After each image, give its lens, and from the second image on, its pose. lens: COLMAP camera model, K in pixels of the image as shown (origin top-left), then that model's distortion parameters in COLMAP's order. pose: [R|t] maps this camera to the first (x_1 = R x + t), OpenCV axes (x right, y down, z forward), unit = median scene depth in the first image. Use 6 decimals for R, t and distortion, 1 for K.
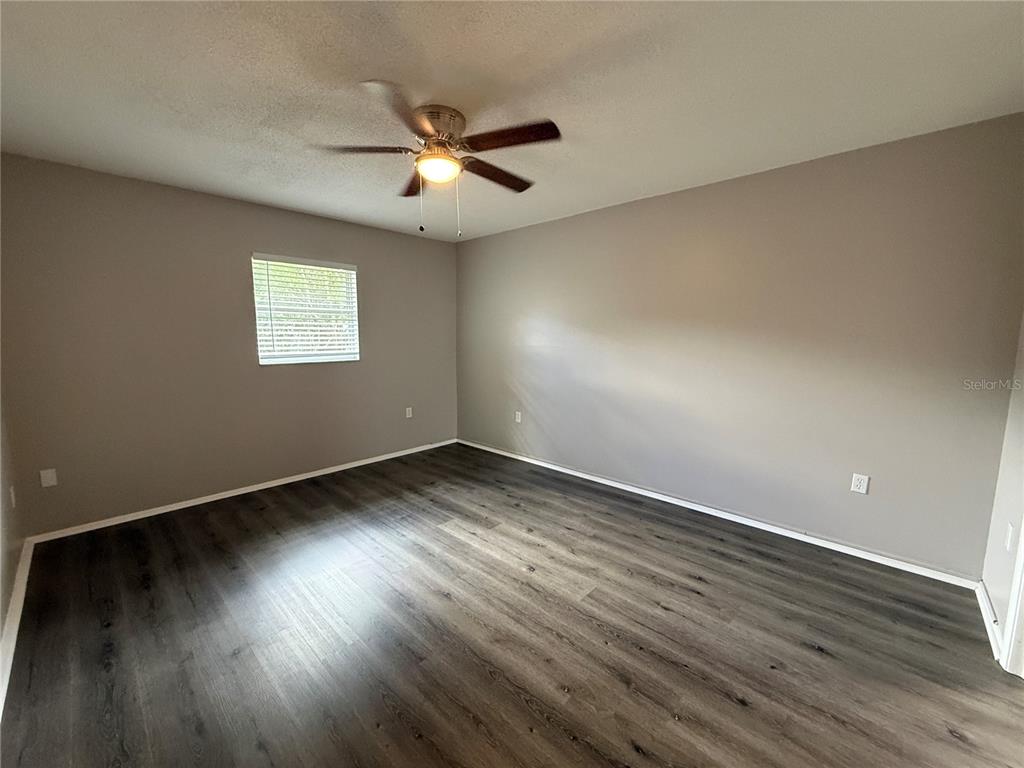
lens RADIAL K [[410.0, 0, 507.6], [0, 410.0, 386.3], [0, 0, 1]] dist [-0.000386, -0.000182]
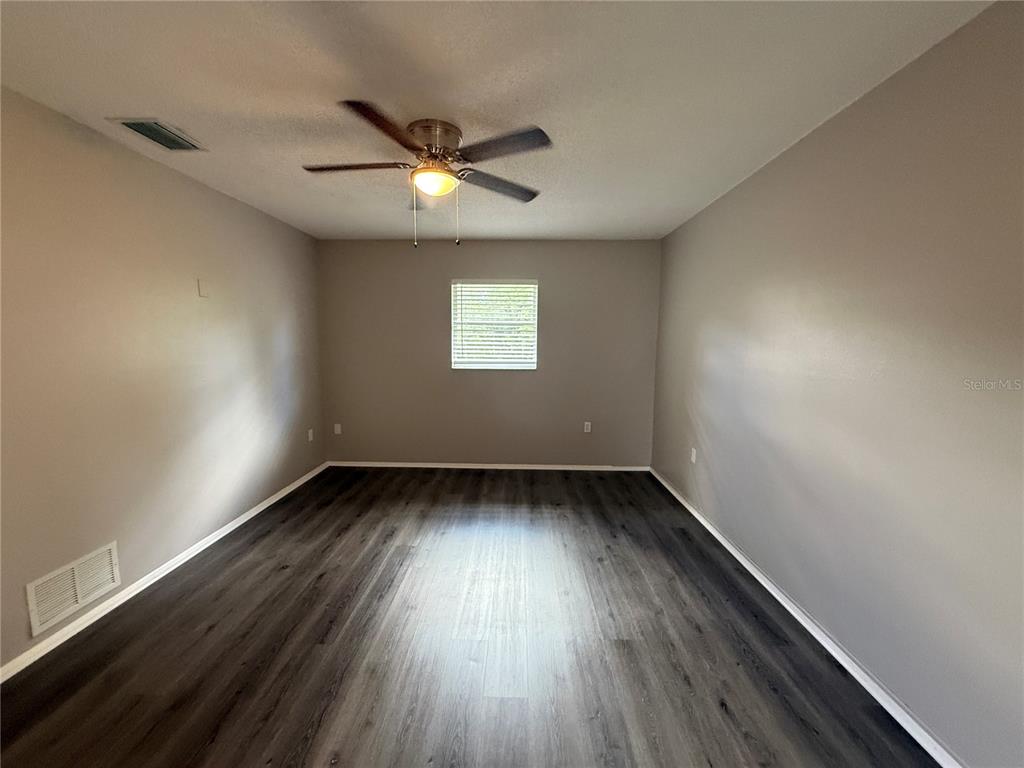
lens RADIAL K [[408.2, 0, 508.6], [0, 408.2, 383.5], [0, 0, 1]] dist [-0.000544, -0.000238]
pose [[0.670953, 0.079767, -0.737196, 0.453965], [-0.100368, 0.994817, 0.016293, -0.046666], [0.734675, 0.063059, 0.675482, 0.304853]]
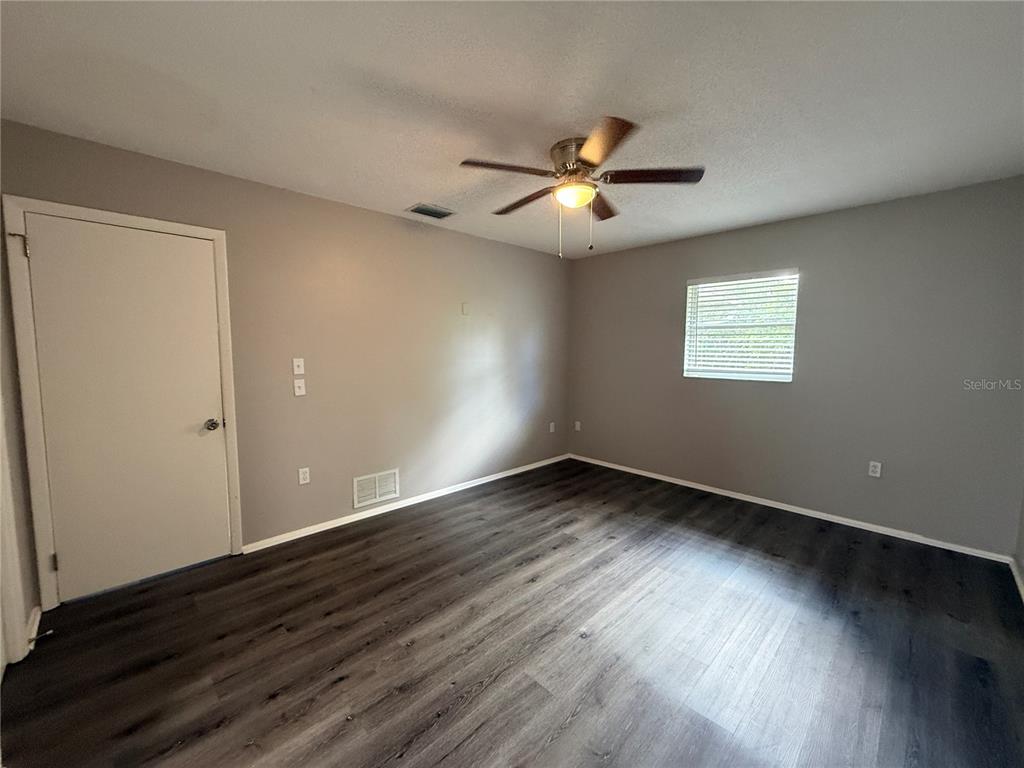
lens RADIAL K [[408.2, 0, 508.6], [0, 408.2, 383.5], [0, 0, 1]] dist [-0.000544, -0.000238]
pose [[-0.037907, 0.080766, -0.996012, 0.592002], [-0.135144, 0.987157, 0.085192, -0.067324], [0.990101, 0.137834, -0.026505, 0.575462]]
